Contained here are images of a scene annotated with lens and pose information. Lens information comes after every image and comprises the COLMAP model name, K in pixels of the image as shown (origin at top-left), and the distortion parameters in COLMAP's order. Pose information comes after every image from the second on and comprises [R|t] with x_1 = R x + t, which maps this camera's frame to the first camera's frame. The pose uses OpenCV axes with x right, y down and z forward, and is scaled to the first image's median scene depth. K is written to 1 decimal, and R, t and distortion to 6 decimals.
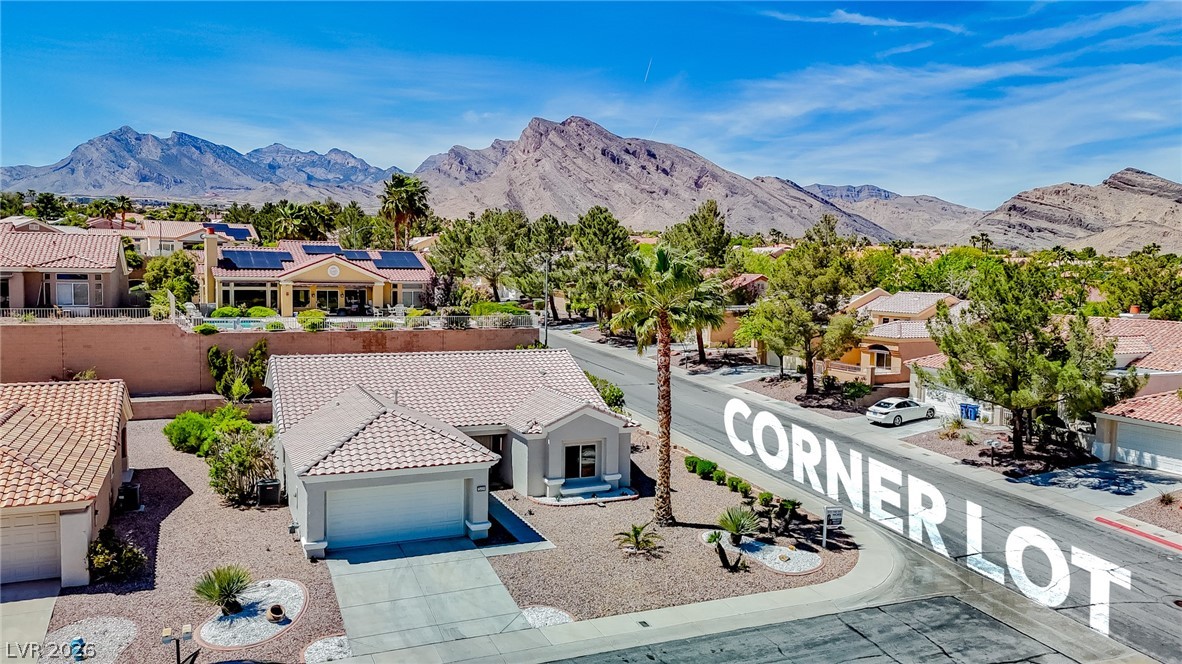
lens RADIAL K [[862.8, 0, 591.0], [0, 862.8, 332.0], [0, 0, 1]] dist [0.077356, -0.095768]
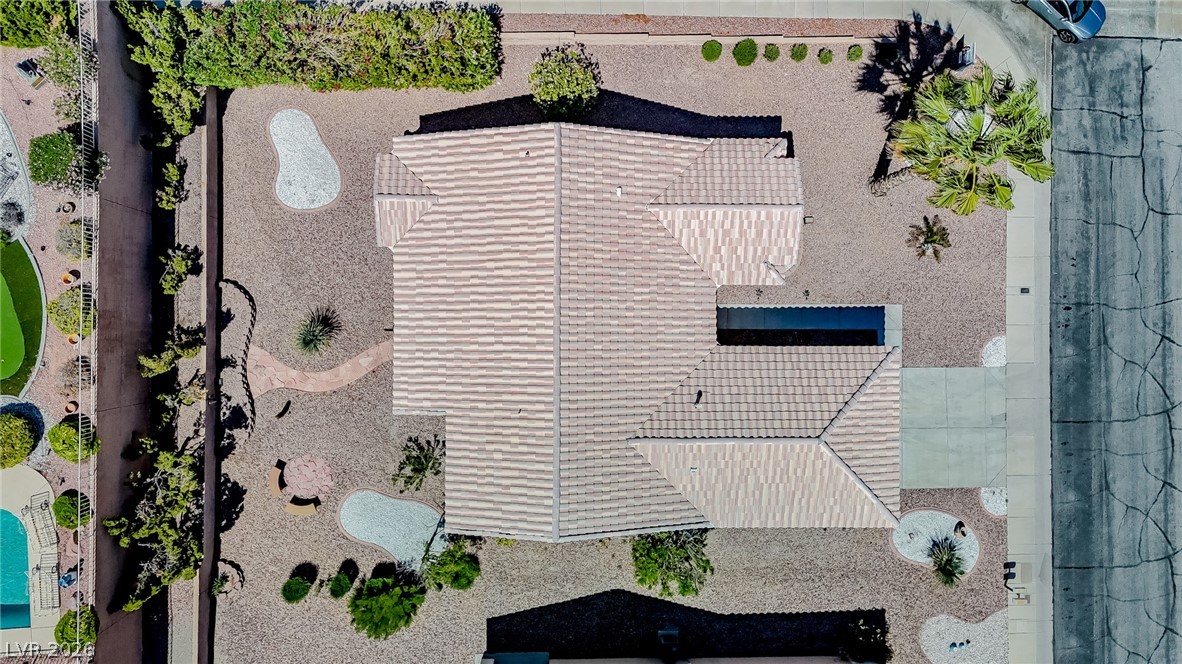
lens RADIAL K [[862.8, 0, 591.0], [0, 862.8, 332.0], [0, 0, 1]] dist [0.077356, -0.095768]
pose [[0.404482, -0.914487, -0.010355, -0.120442], [0.059031, 0.014807, 0.998146, -0.499822], [-0.912639, -0.404343, 0.059973, 0.675792]]
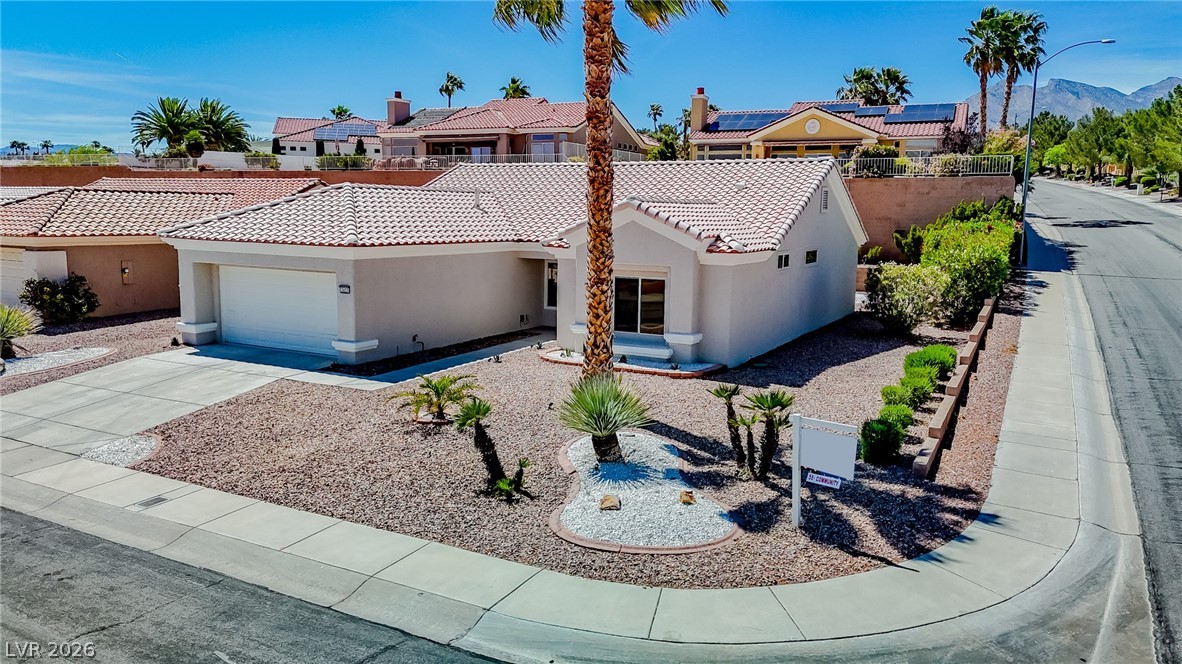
lens RADIAL K [[862.8, 0, 591.0], [0, 862.8, 332.0], [0, 0, 1]] dist [0.077356, -0.095768]
pose [[0.610711, 0.101292, -0.785349, 0.272608], [-0.059766, 0.994852, 0.081837, 0.077732], [0.789595, -0.003041, 0.613620, 0.390001]]
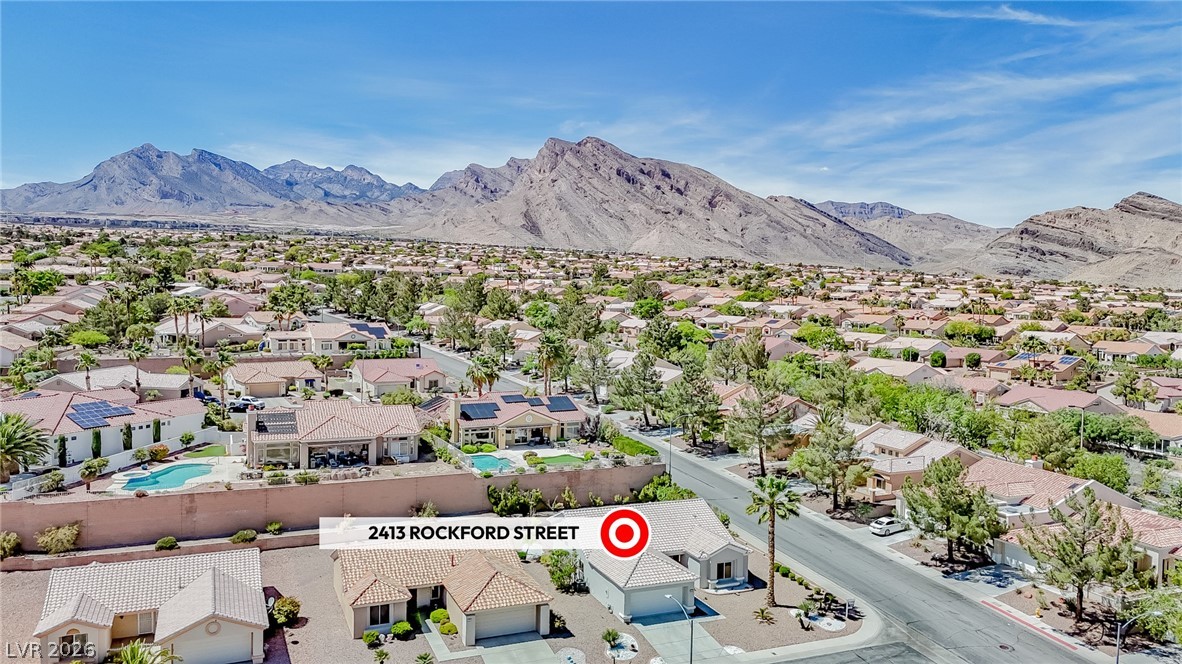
lens RADIAL K [[862.8, 0, 591.0], [0, 862.8, 332.0], [0, 0, 1]] dist [0.077356, -0.095768]
pose [[0.999892, 0.004000, -0.014107, -0.187637], [-0.004237, 0.999849, -0.016851, -0.233741], [0.014038, 0.016909, 0.999758, -0.655763]]
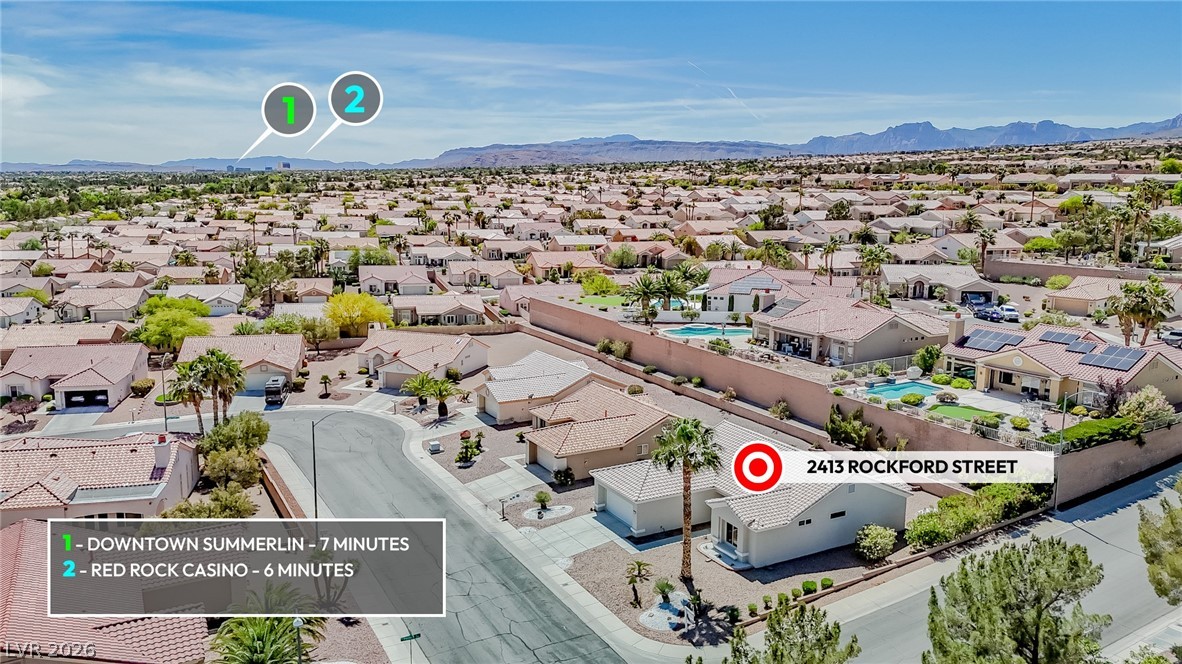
lens RADIAL K [[862.8, 0, 591.0], [0, 862.8, 332.0], [0, 0, 1]] dist [0.077356, -0.095768]
pose [[0.090823, 0.155131, -0.983710, 0.935473], [-0.079358, 0.985779, 0.148130, -0.274338], [0.992700, 0.064612, 0.101842, 0.351614]]
